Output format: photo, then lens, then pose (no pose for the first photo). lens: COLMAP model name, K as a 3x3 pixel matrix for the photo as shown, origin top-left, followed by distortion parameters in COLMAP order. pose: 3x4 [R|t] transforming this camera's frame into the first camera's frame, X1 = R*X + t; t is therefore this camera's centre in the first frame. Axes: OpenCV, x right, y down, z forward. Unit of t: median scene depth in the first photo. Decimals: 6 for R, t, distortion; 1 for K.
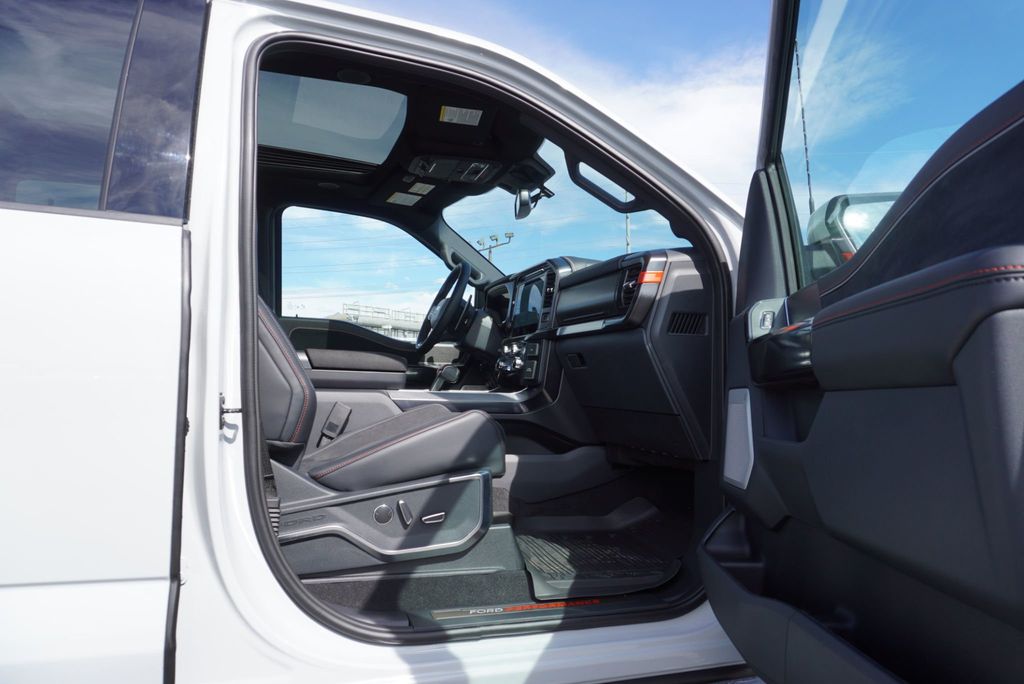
lens RADIAL K [[698.6, 0, 515.9], [0, 698.6, 356.8], [0, 0, 1]] dist [-0.025373, 0.011557]
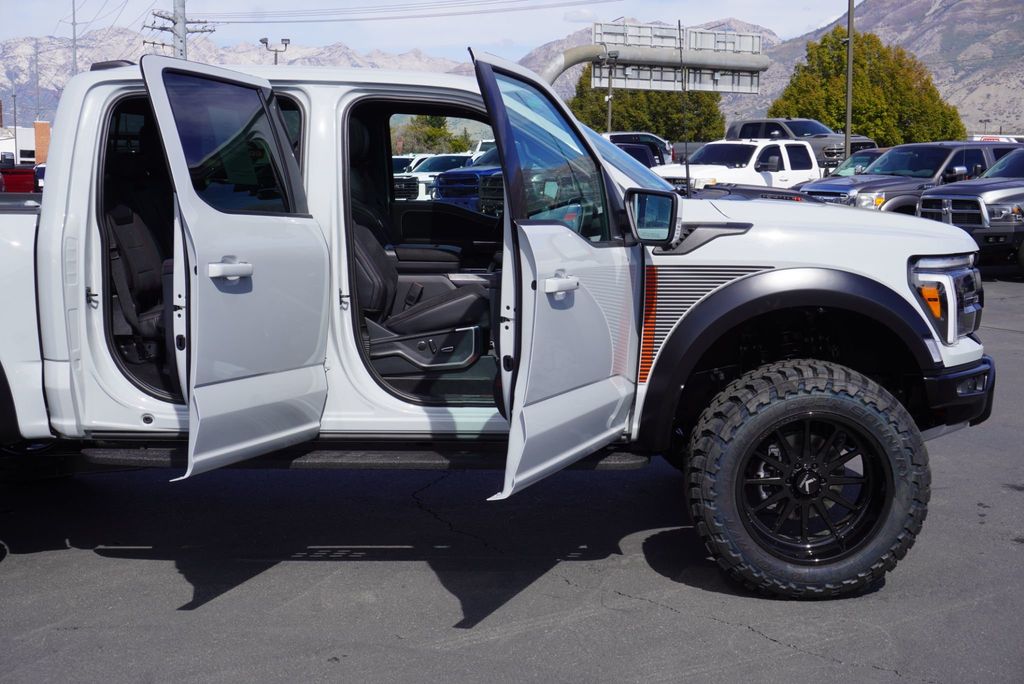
lens RADIAL K [[1427.5, 0, 511.7], [0, 1427.5, 350.2], [0, 0, 1]] dist [0.037158, 0.000000]
pose [[0.951249, 0.021575, -0.307670, 1.296968], [0.029272, 0.986732, 0.159695, -0.399819], [0.307033, -0.160916, 0.937996, -2.711922]]
